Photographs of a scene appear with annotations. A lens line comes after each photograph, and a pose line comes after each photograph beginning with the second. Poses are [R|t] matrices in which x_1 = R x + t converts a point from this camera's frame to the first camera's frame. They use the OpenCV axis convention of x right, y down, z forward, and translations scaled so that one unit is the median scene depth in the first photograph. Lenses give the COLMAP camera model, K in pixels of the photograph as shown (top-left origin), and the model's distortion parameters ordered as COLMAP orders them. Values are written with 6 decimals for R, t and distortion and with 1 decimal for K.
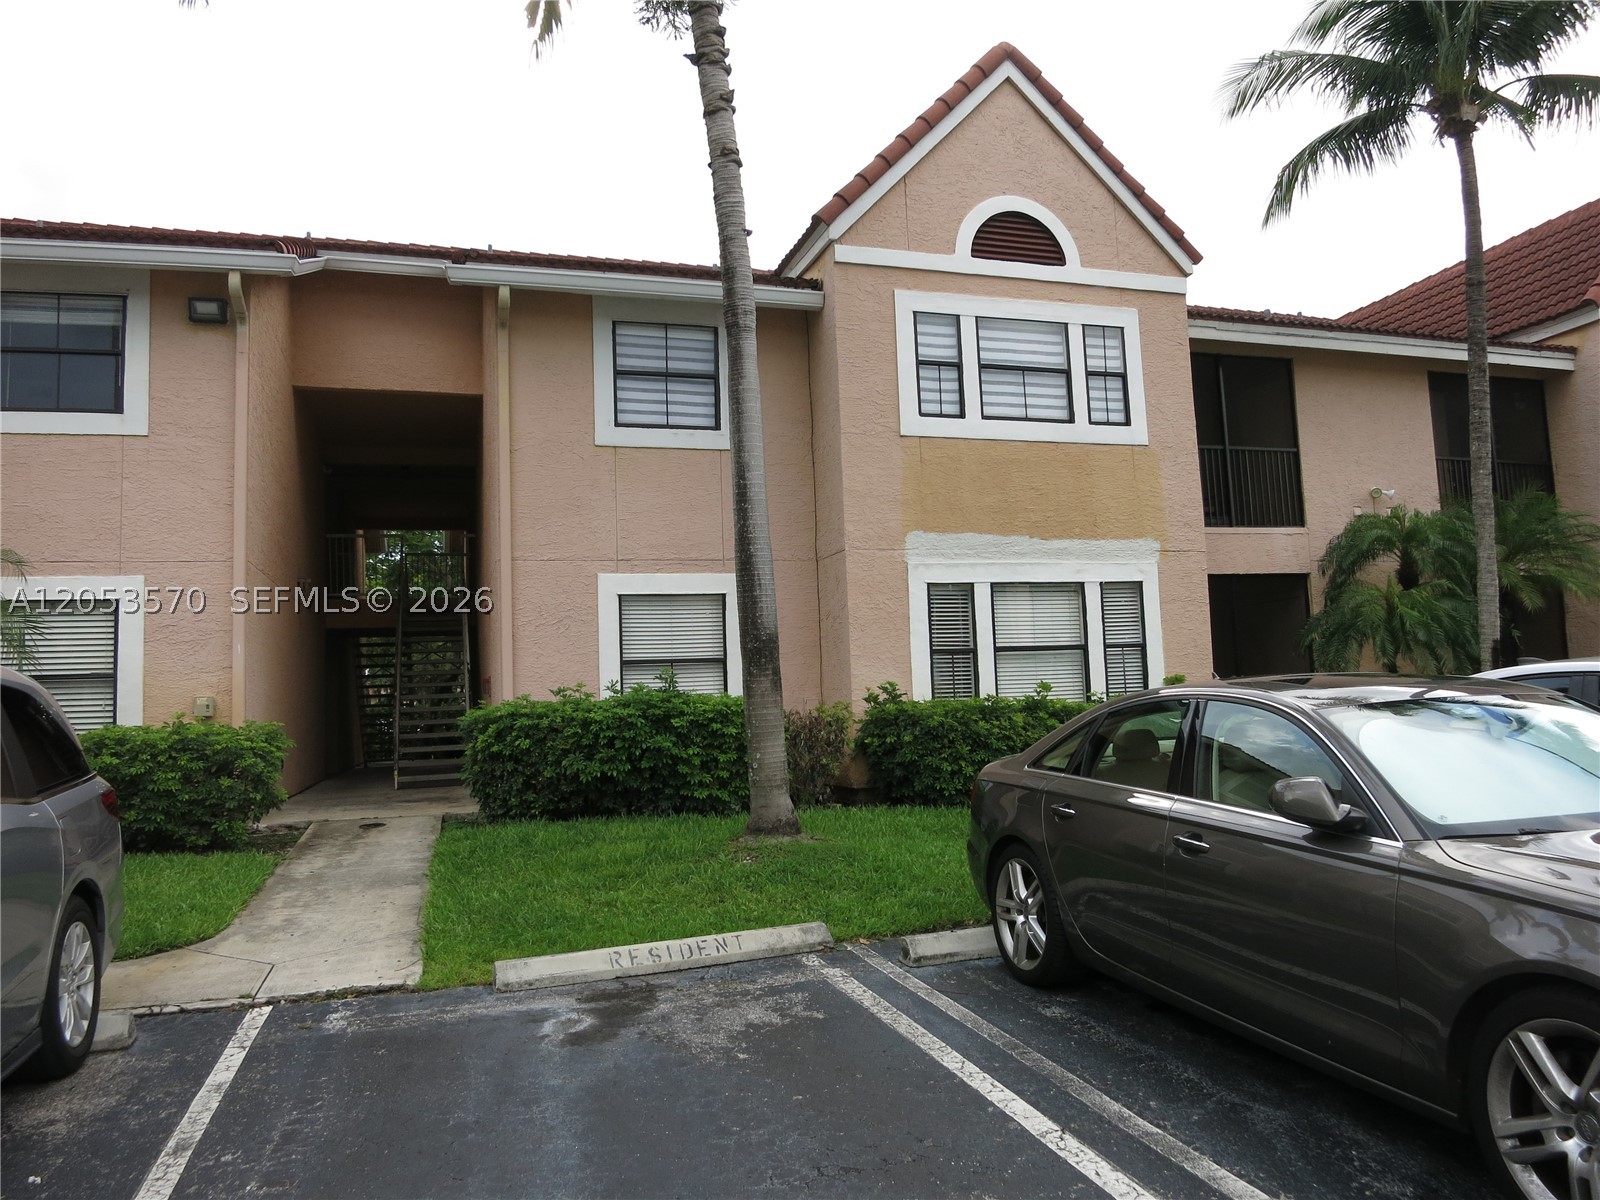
lens RADIAL K [[1143.6, 0, 793.8], [0, 1143.6, 611.1], [0, 0, 1]] dist [-0.031995, -0.007052]
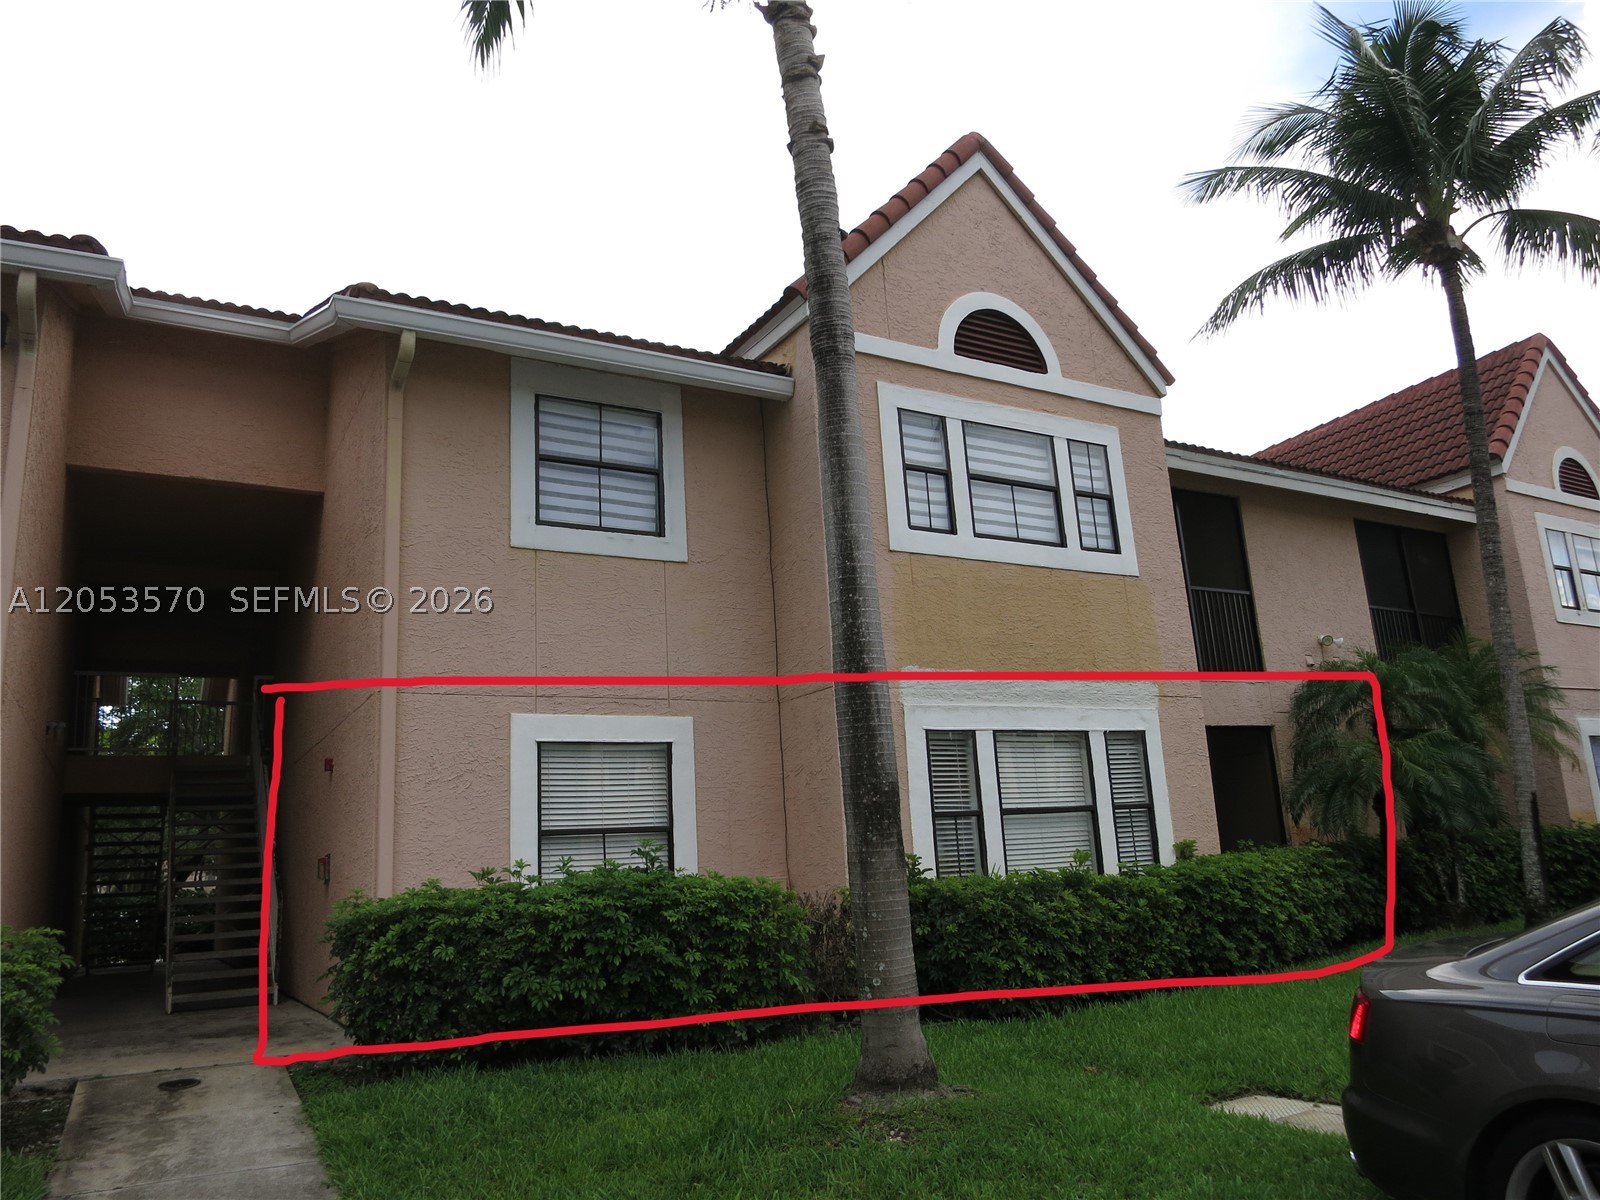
lens RADIAL K [[1159.1, 0, 800.6], [0, 1159.1, 606.9], [0, 0, 1]] dist [-0.026745, -0.010900]
pose [[0.977417, 0.028521, 0.209387, -0.141705], [0.003473, 0.988548, -0.150866, 0.012930], [-0.211292, 0.148186, 0.966125, 0.206286]]
